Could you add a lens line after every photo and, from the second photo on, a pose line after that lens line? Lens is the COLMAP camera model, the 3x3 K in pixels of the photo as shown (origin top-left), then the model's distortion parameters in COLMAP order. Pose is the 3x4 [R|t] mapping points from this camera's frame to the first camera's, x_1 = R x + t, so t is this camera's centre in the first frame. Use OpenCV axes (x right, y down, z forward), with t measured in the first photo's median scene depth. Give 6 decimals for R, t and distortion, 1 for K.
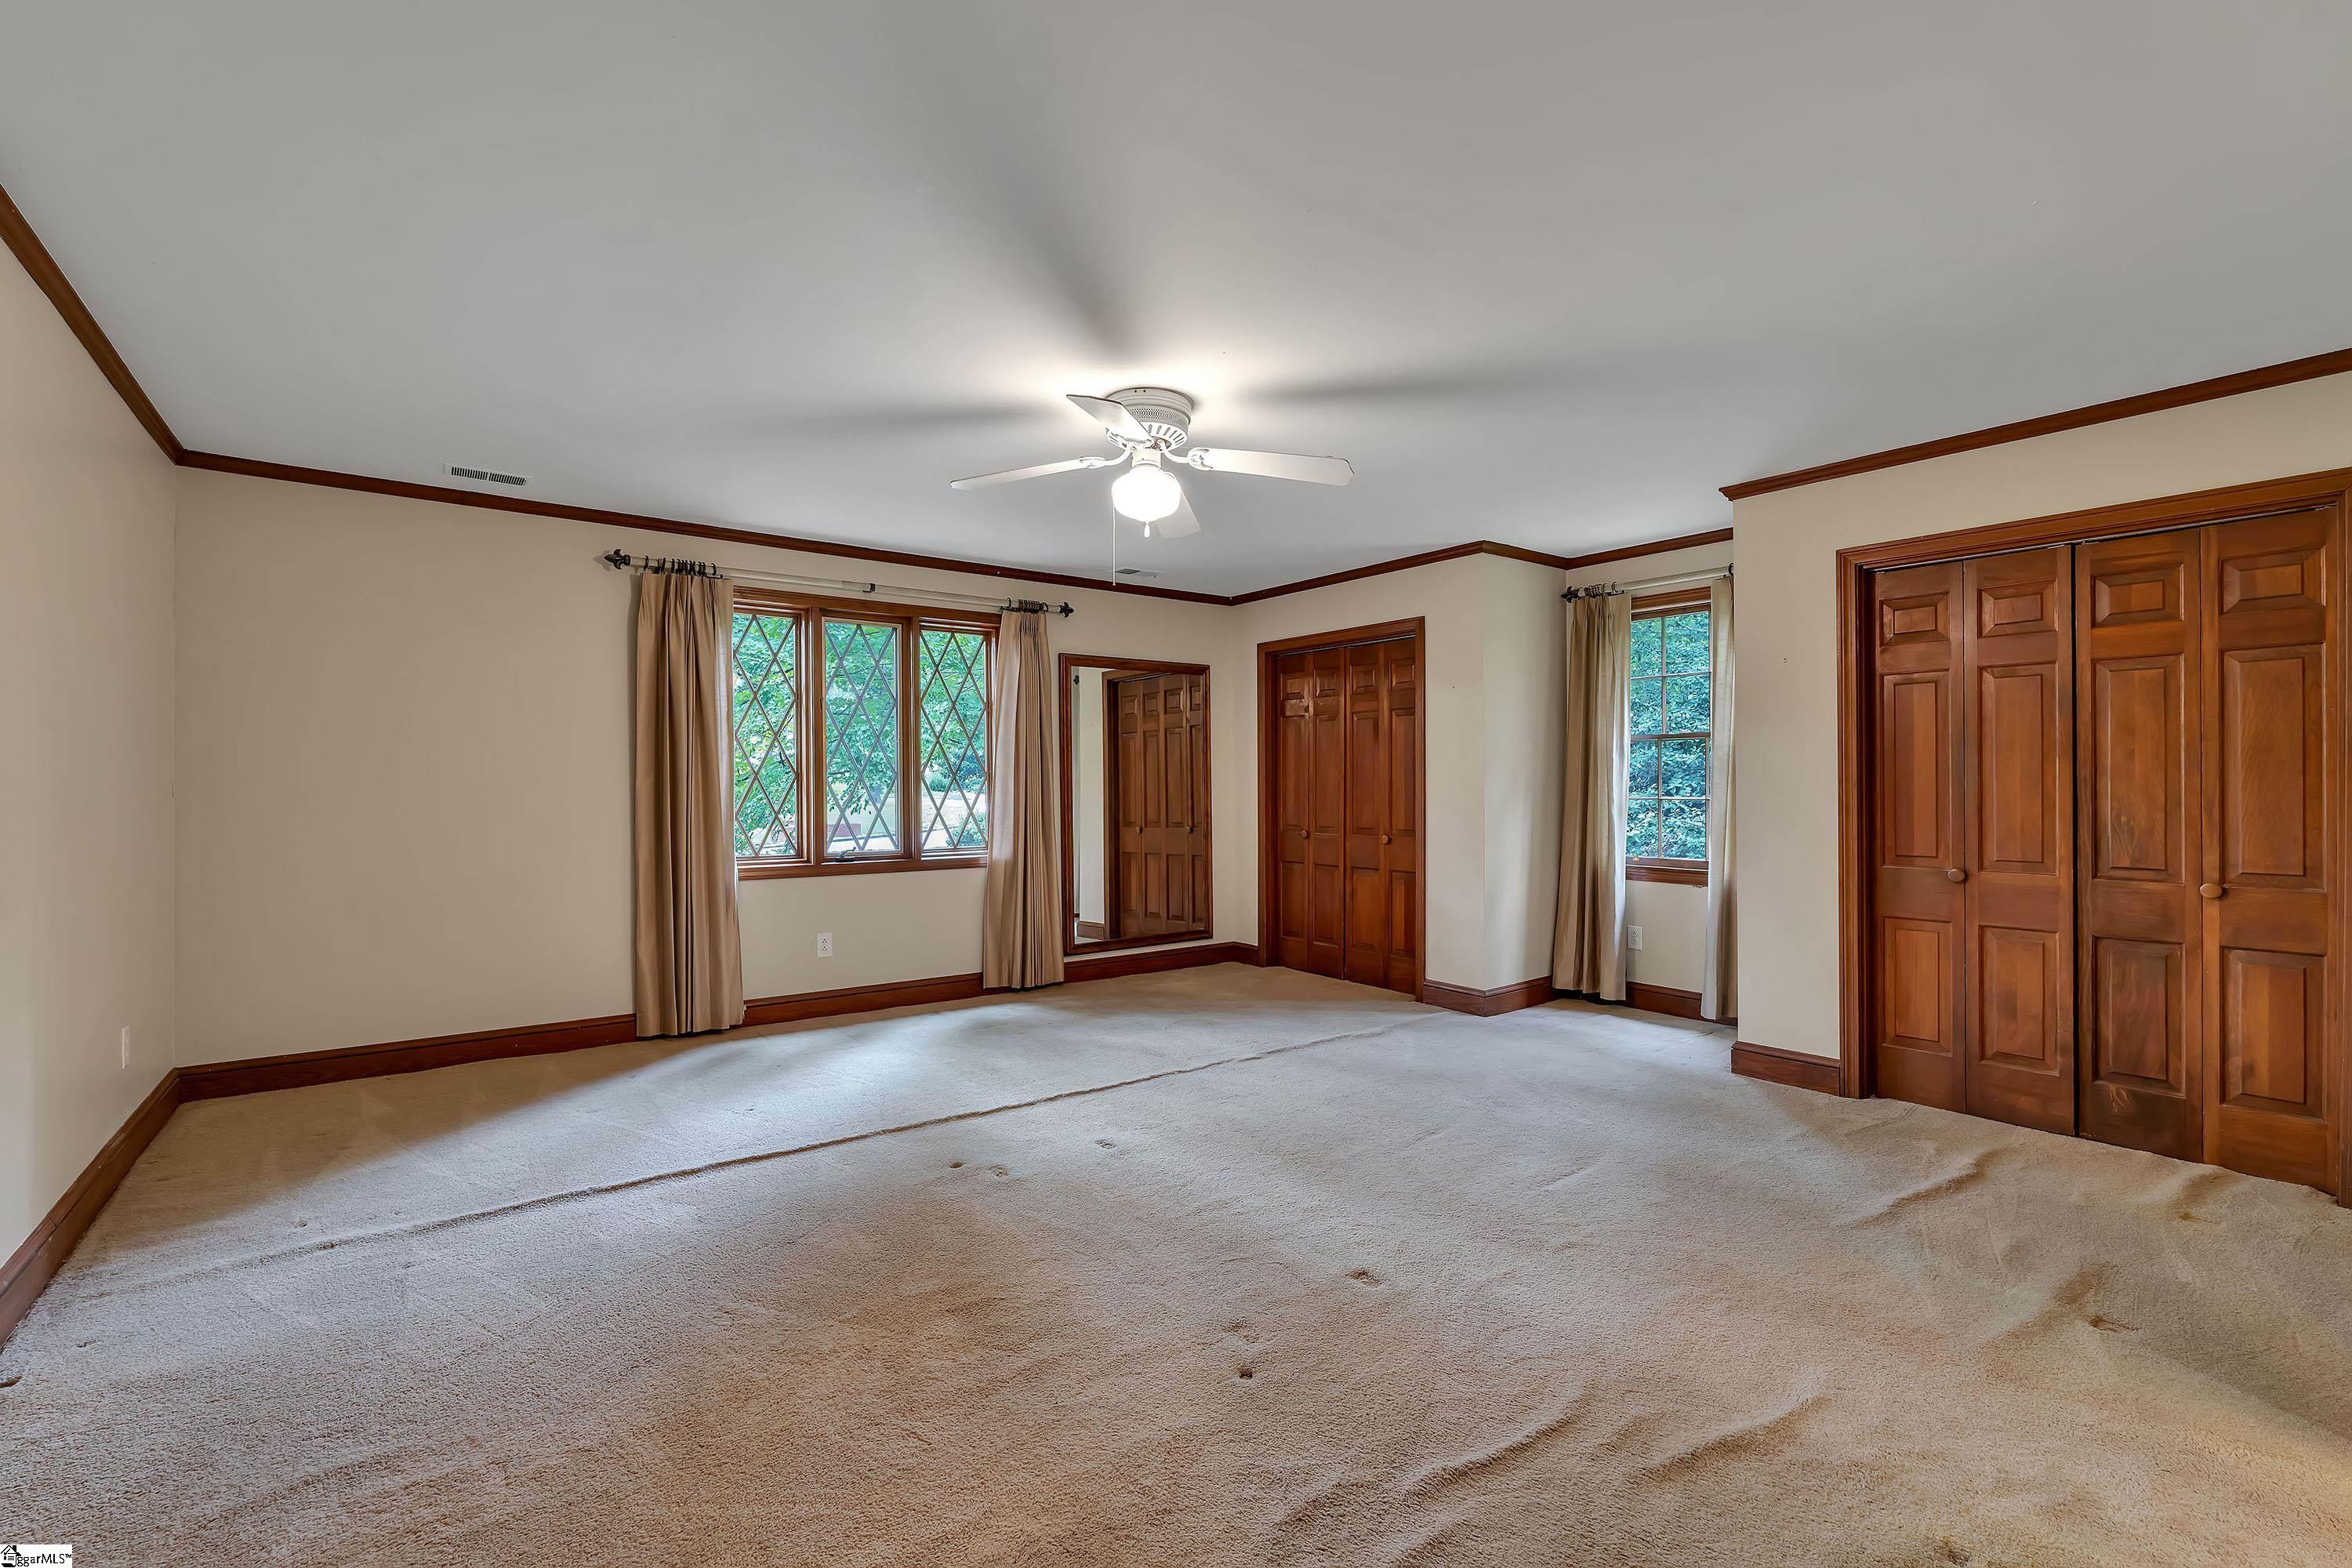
lens RADIAL K [[1024.8, 0, 1176.0], [0, 1024.8, 785.9], [0, 0, 1]] dist [0.004258, 0.001426]
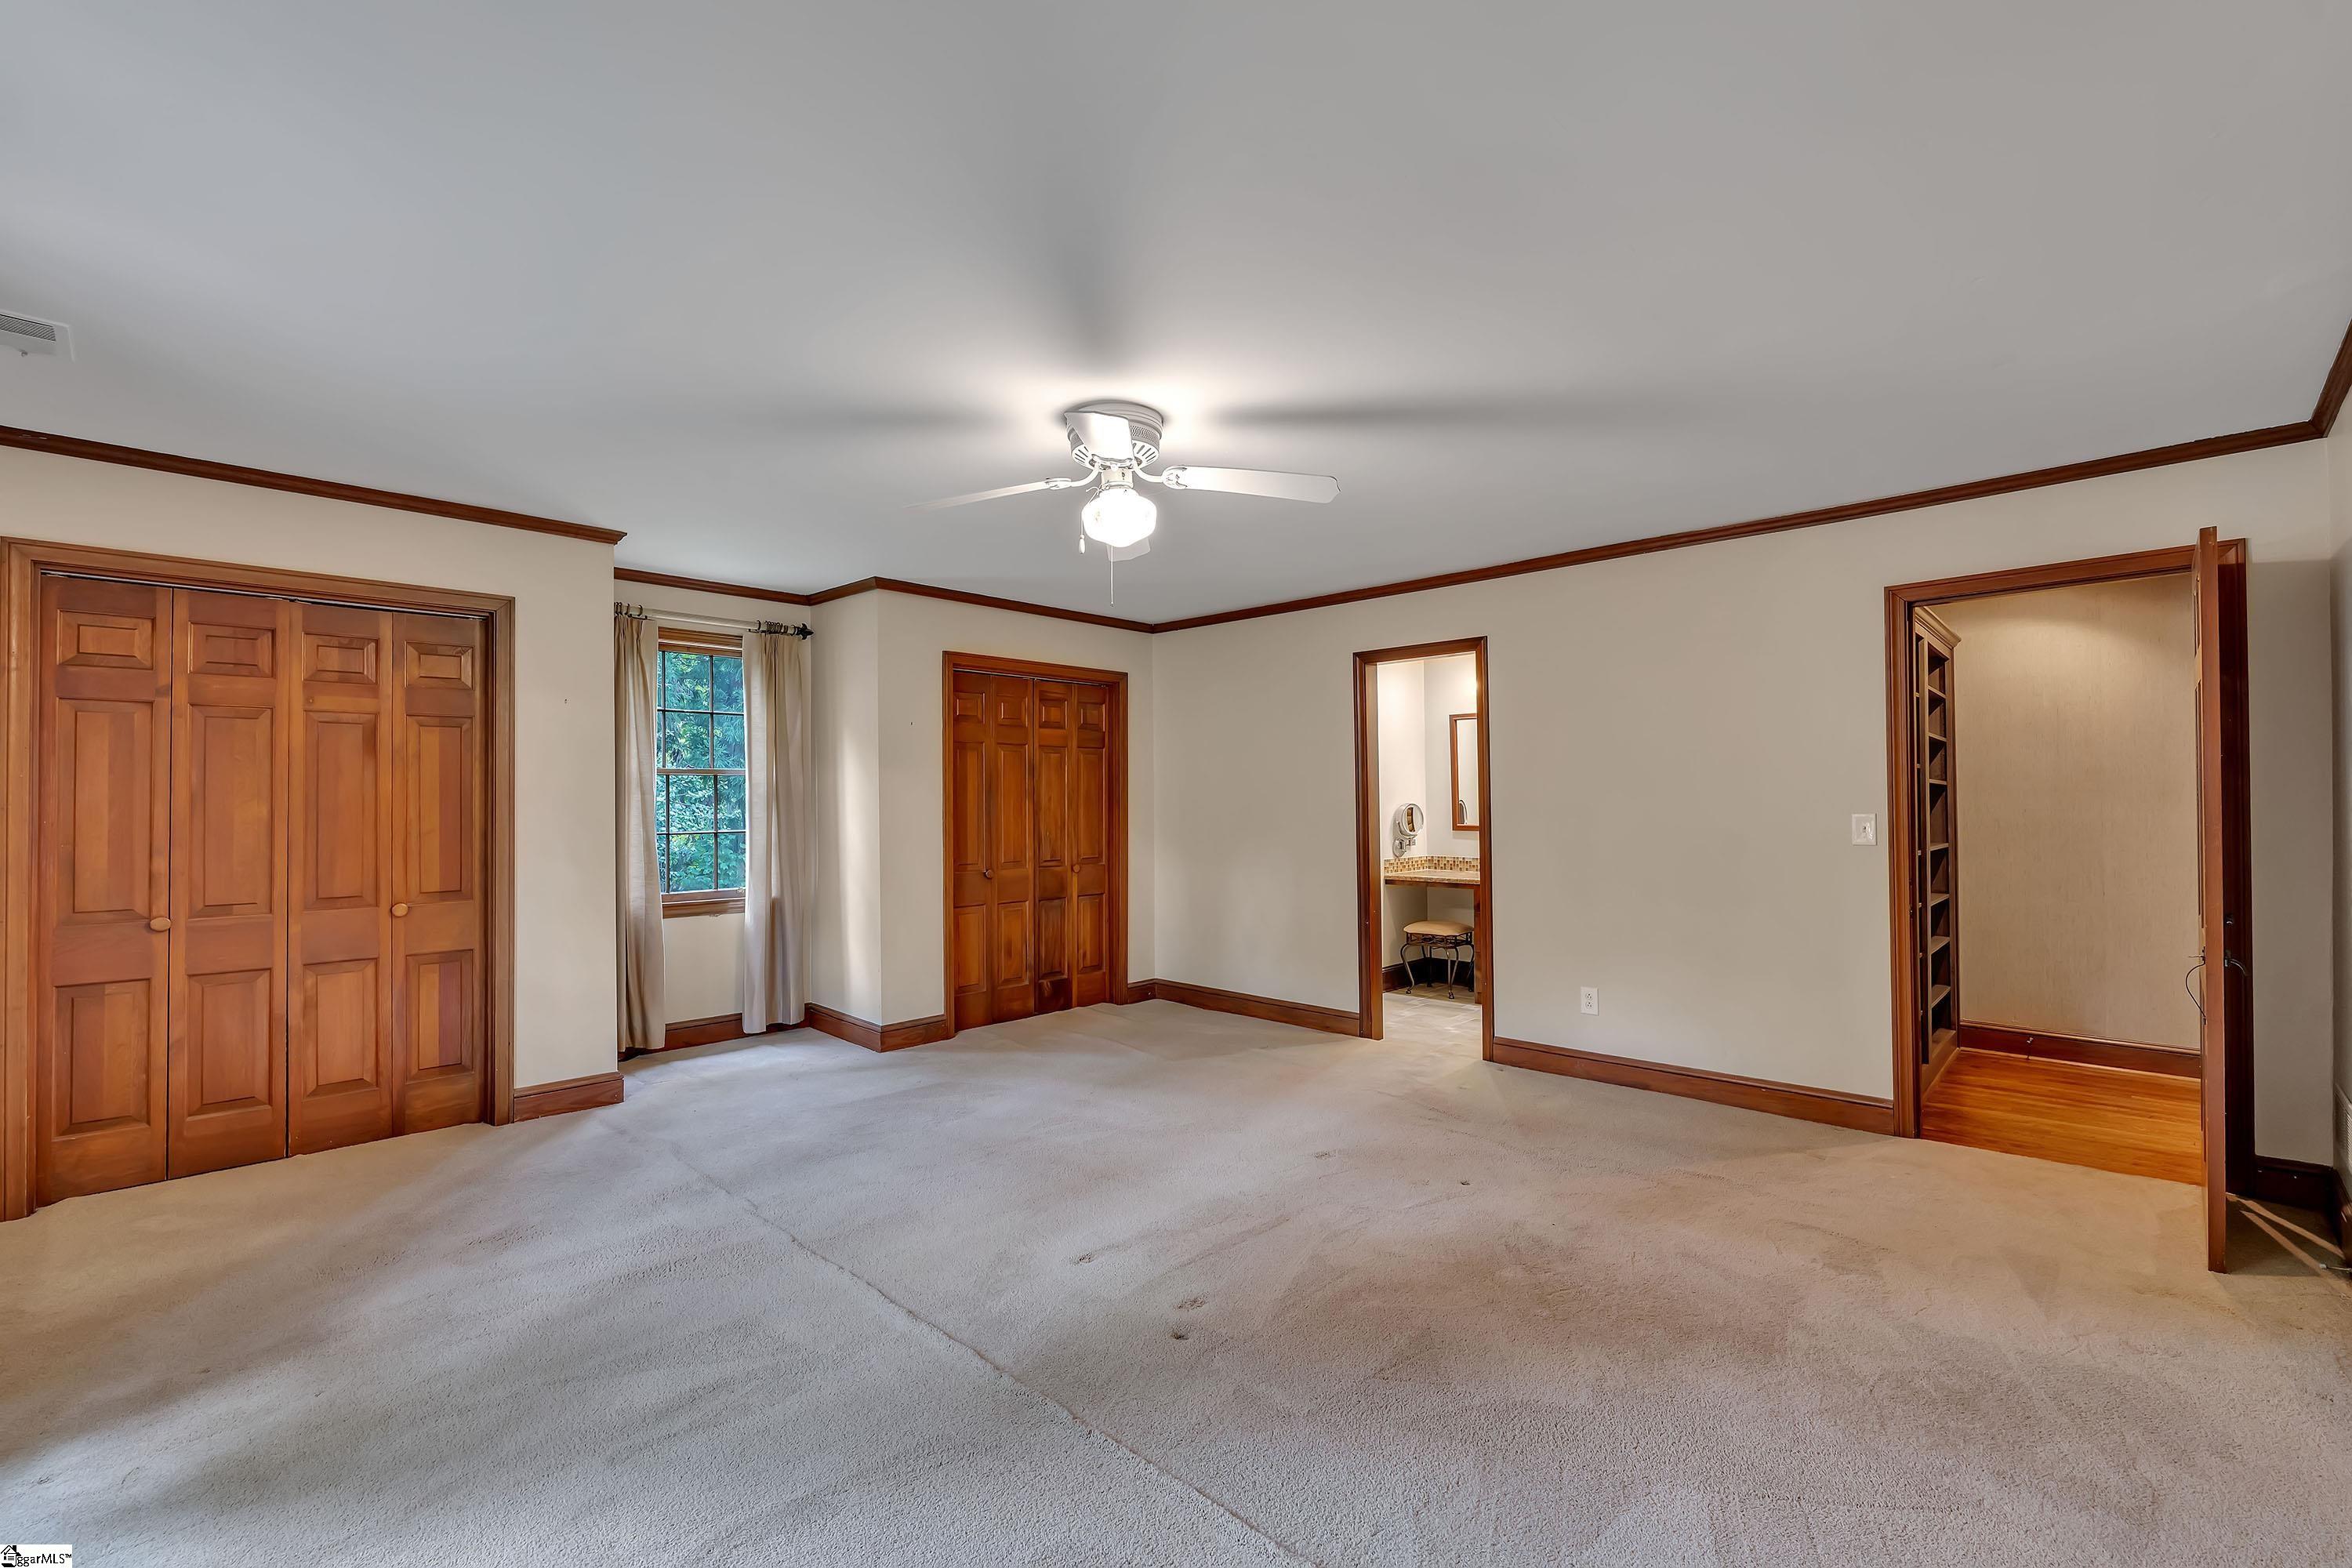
lens RADIAL K [[1024.8, 0, 1175.7], [0, 1024.8, 785.7], [0, 0, 1]] dist [0.004258, 0.001426]
pose [[-0.159308, 0.016195, 0.987096, -0.883916], [0.006972, 0.999859, -0.015279, -0.023192], [-0.987204, 0.004448, -0.159398, 1.022239]]
